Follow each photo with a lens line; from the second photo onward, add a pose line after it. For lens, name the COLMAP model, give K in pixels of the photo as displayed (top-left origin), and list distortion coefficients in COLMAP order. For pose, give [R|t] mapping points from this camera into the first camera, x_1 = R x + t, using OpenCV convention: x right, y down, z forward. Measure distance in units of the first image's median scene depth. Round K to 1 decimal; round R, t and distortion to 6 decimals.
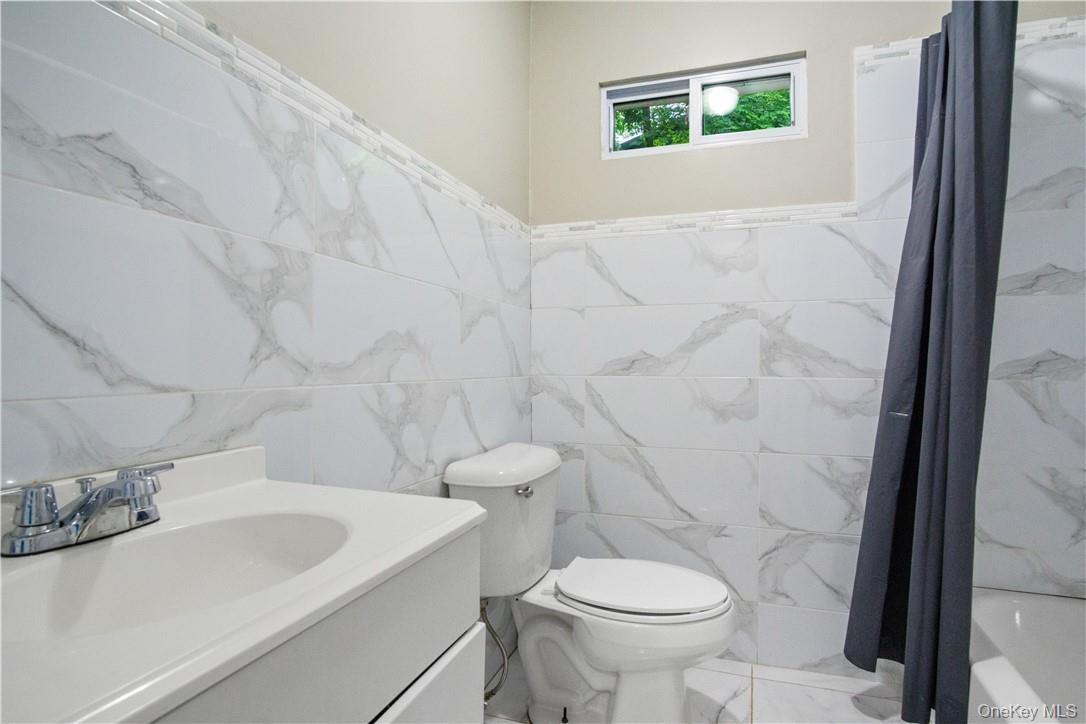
lens RADIAL K [[586.8, 0, 546.6], [0, 586.8, 359.8], [0, 0, 1]] dist [-0.036853, 0.013354]
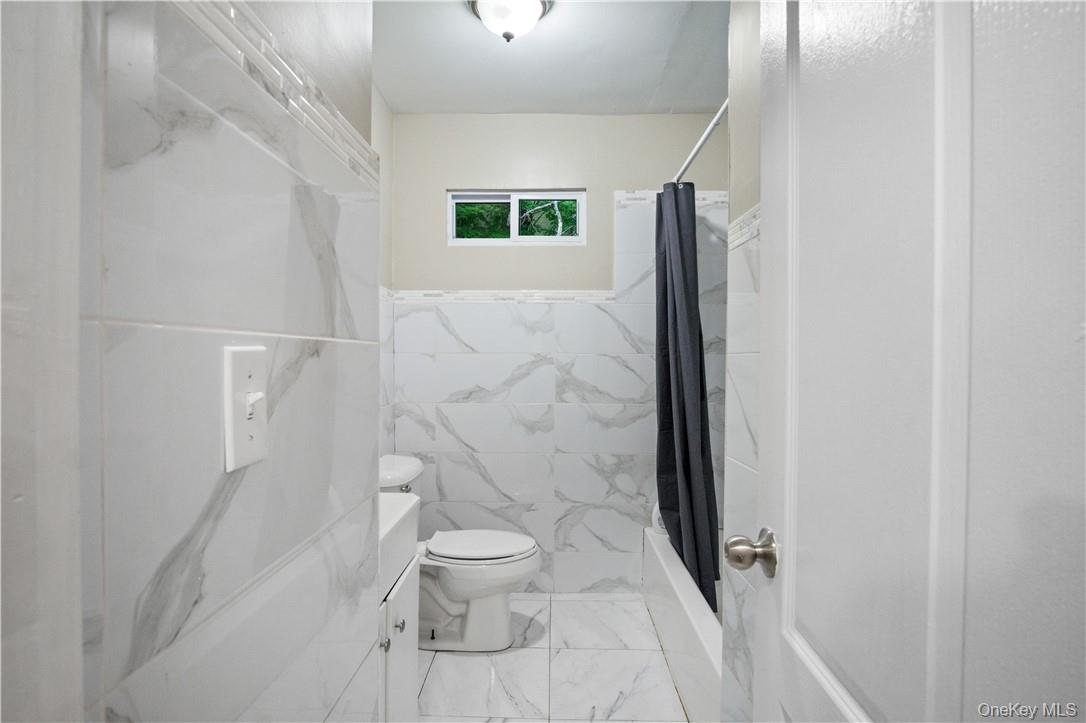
lens RADIAL K [[586.8, 0, 546.6], [0, 586.8, 359.3], [0, 0, 1]] dist [-0.036853, 0.013354]
pose [[0.948157, 0.000105, 0.317802, -0.135743], [-0.003671, 0.999937, 0.010620, -0.099131], [-0.317781, -0.011236, 0.948098, -0.422482]]
